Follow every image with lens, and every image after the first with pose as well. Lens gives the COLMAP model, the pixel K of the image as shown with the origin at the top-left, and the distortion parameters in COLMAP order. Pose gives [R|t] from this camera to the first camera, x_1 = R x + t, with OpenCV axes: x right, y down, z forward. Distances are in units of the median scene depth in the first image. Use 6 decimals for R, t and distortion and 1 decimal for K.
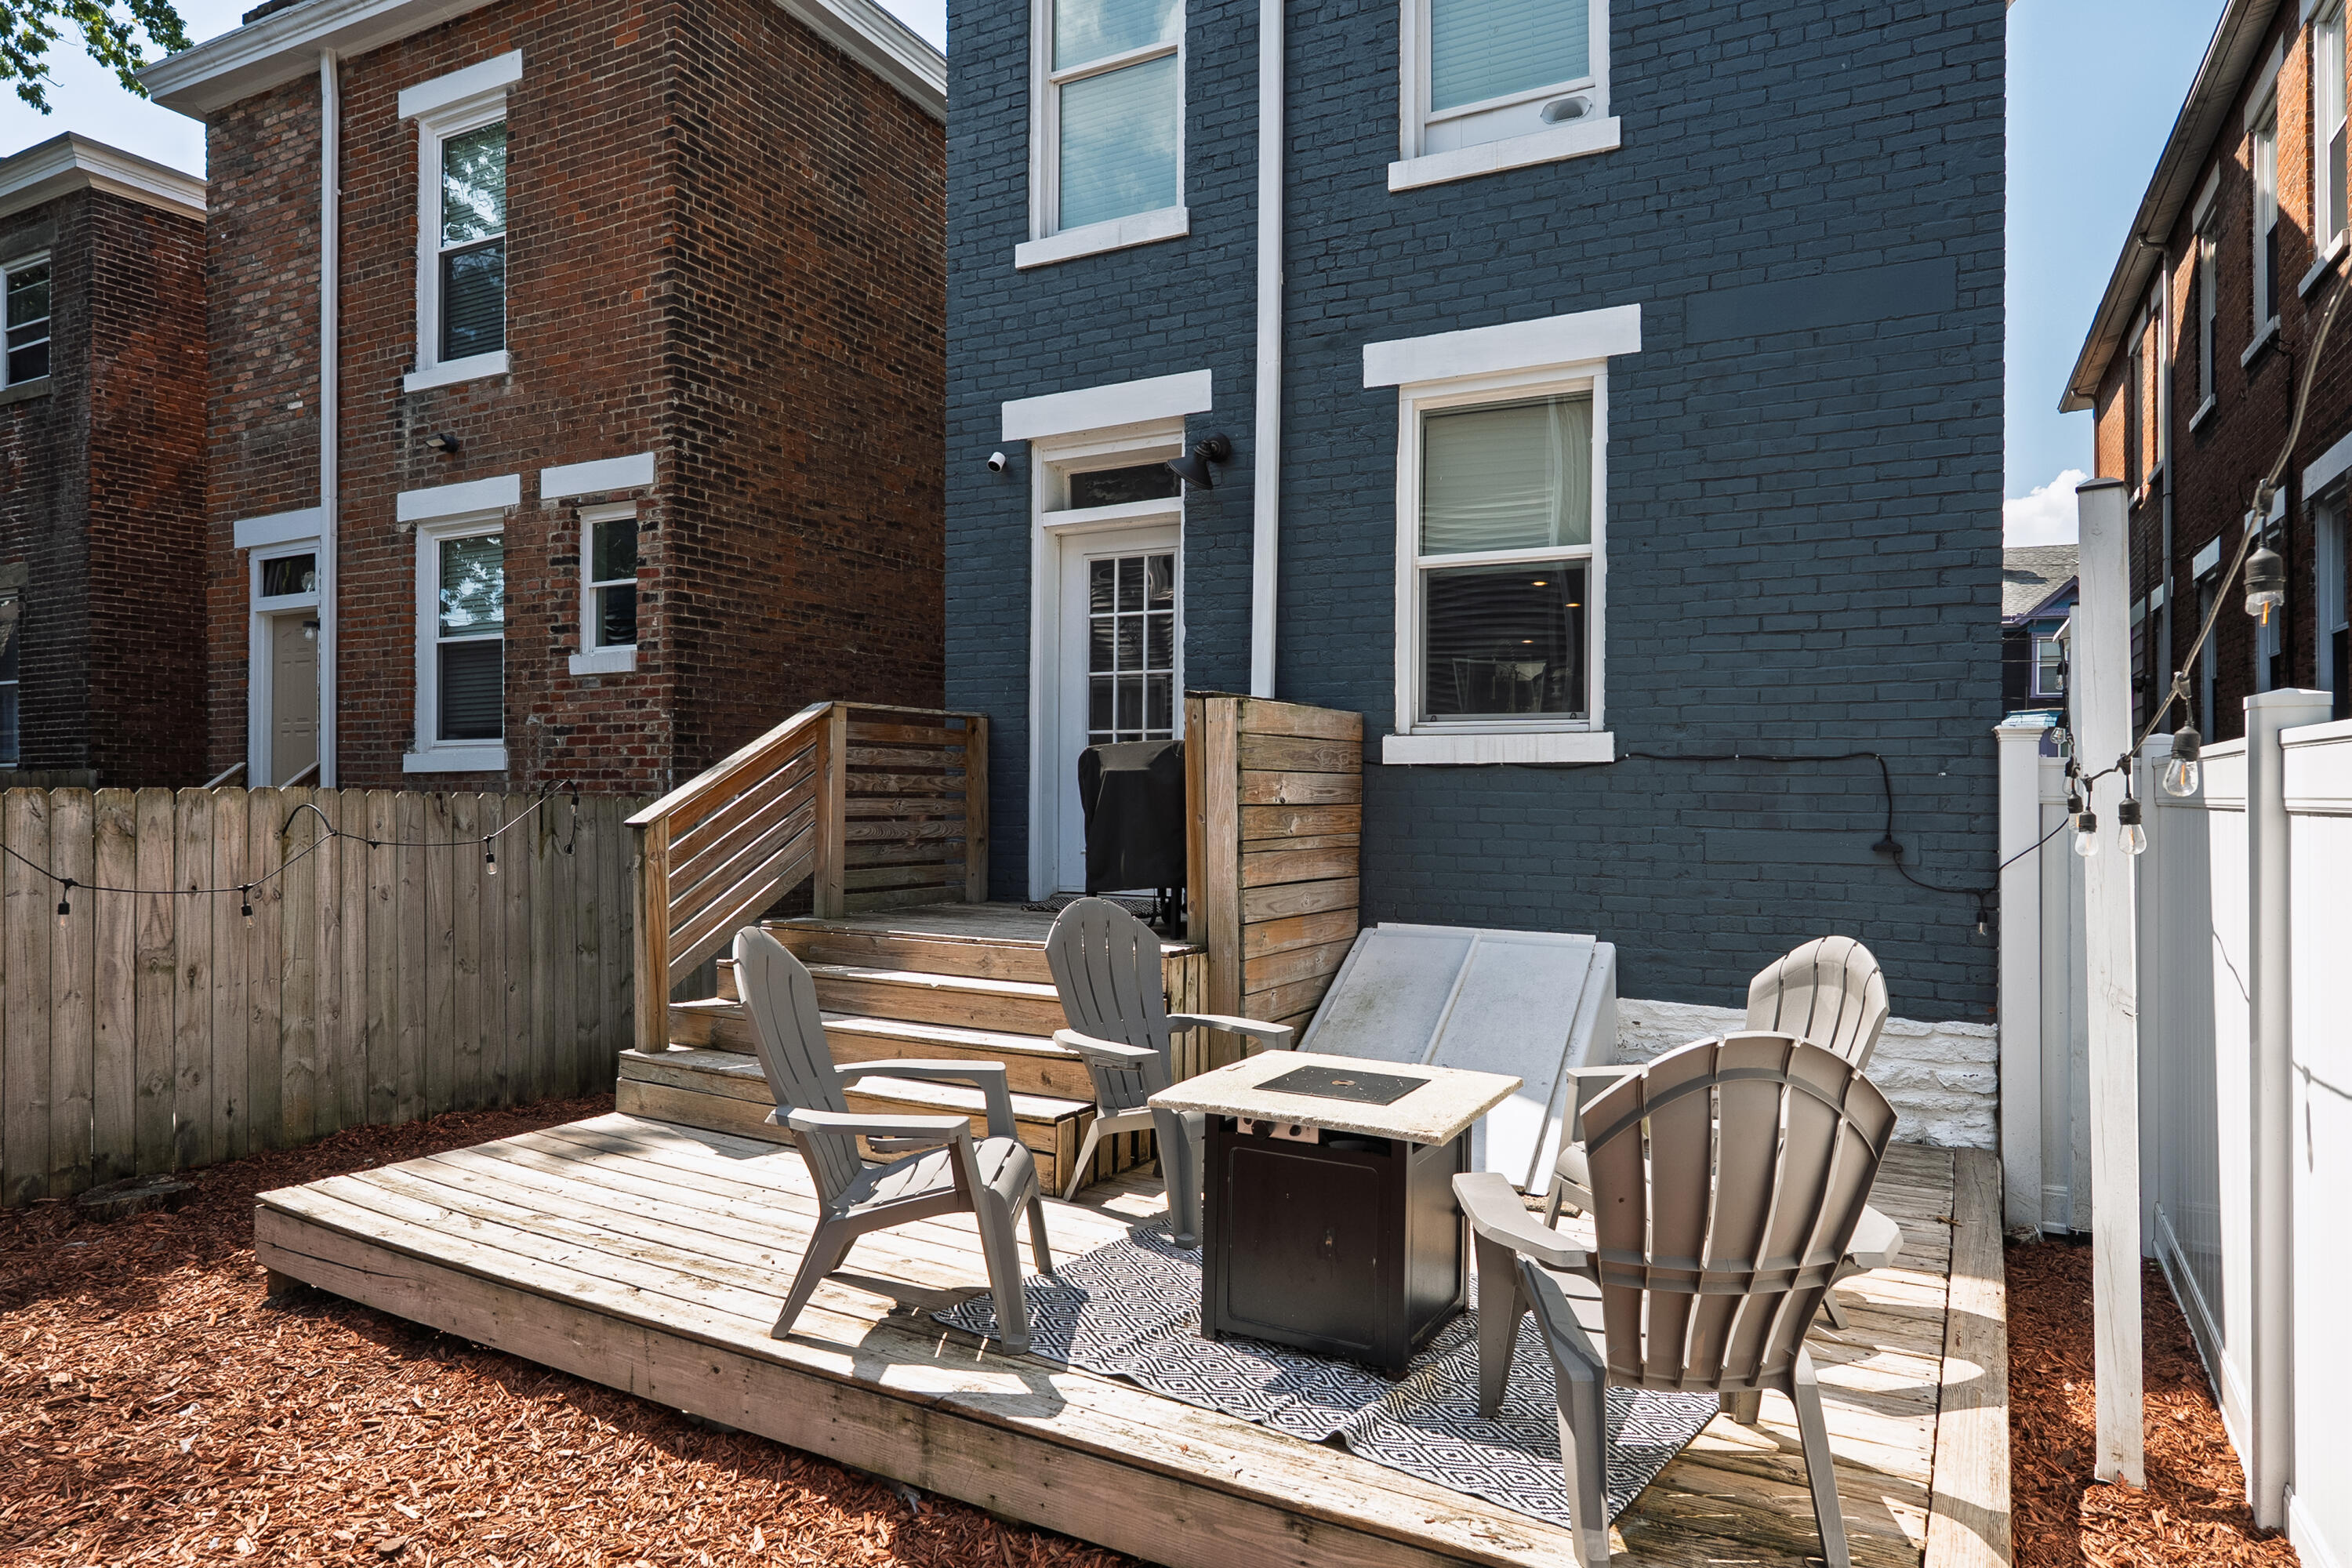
lens RADIAL K [[1390.9, 0, 1168.2], [0, 1390.9, 786.7], [0, 0, 1]] dist [0.002875, -0.000378]
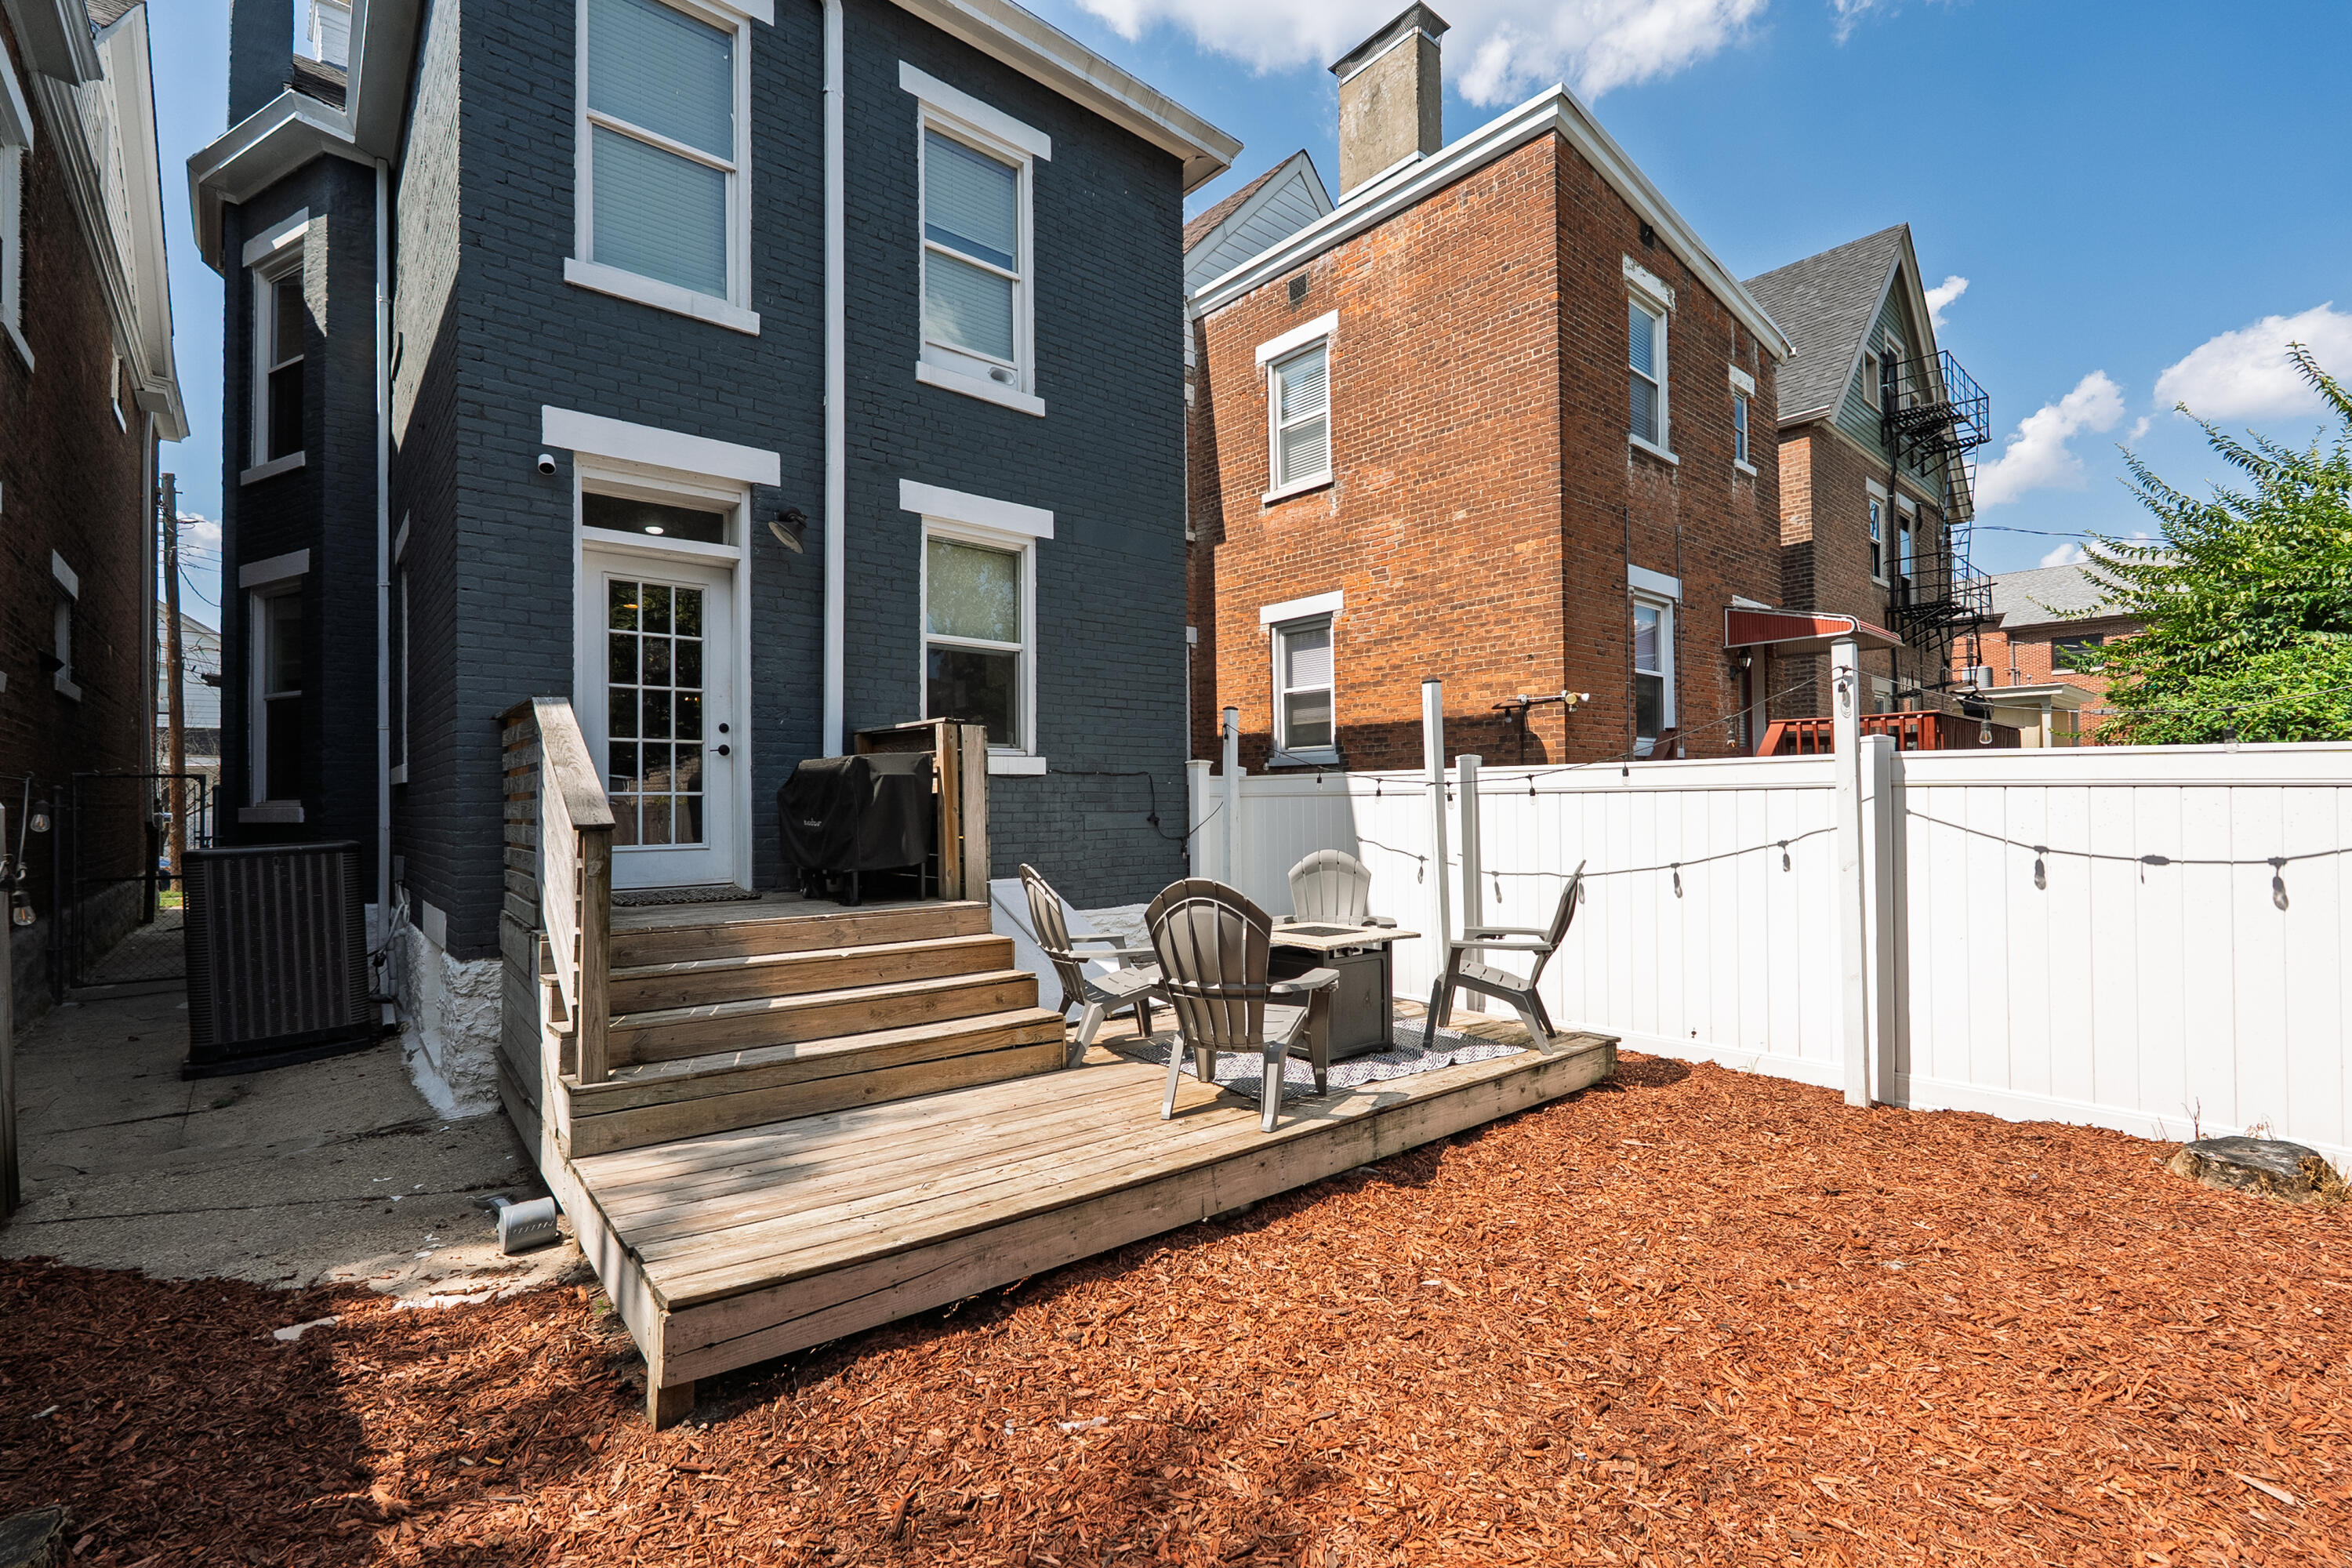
lens RADIAL K [[1033.0, 0, 1182.4], [0, 1033.0, 789.2], [0, 0, 1]] dist [-0.003240, 0.000996]
pose [[0.362638, 0.004559, 0.931919, -0.690550], [0.009558, 0.999917, -0.008611, 0.010722], [-0.931881, 0.012030, 0.362564, 0.331685]]
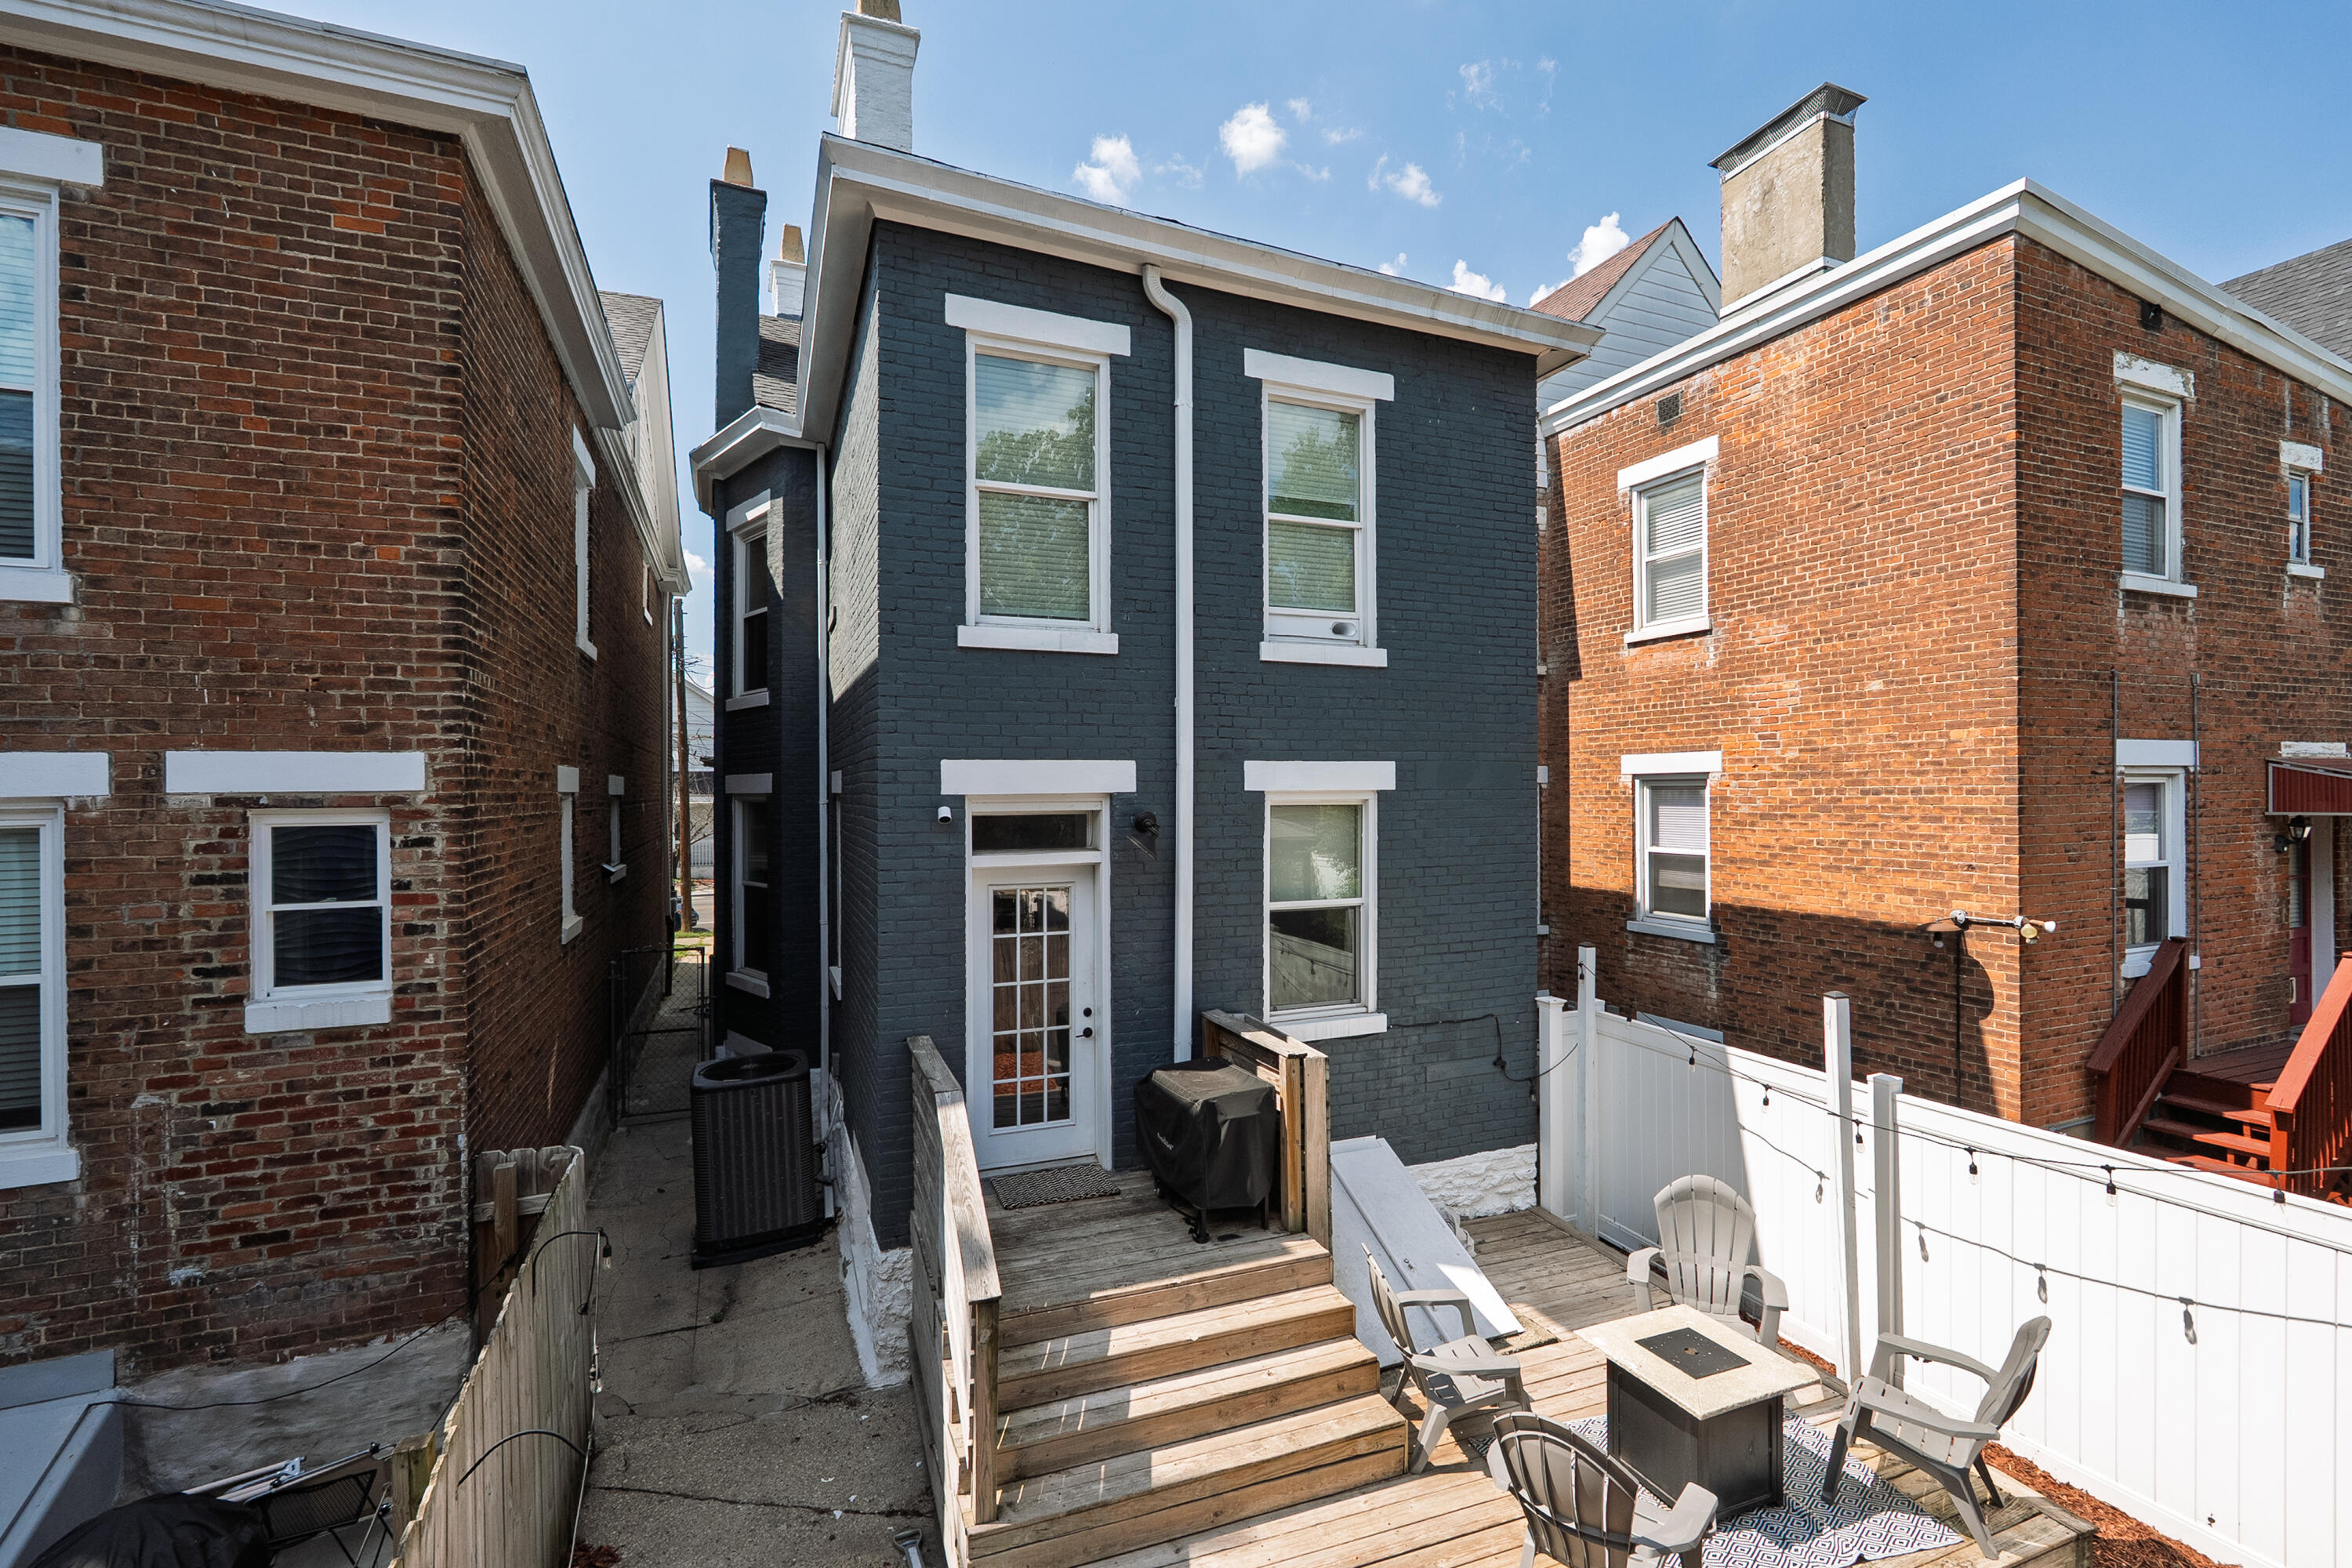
lens RADIAL K [[1033.0, 0, 1180.2], [0, 1033.0, 791.0], [0, 0, 1]] dist [-0.003240, 0.000996]
pose [[0.641451, -0.005863, 0.767141, -0.690344], [0.005212, 0.999981, 0.003284, -0.272295], [-0.767146, 0.001892, 0.641470, 0.334597]]
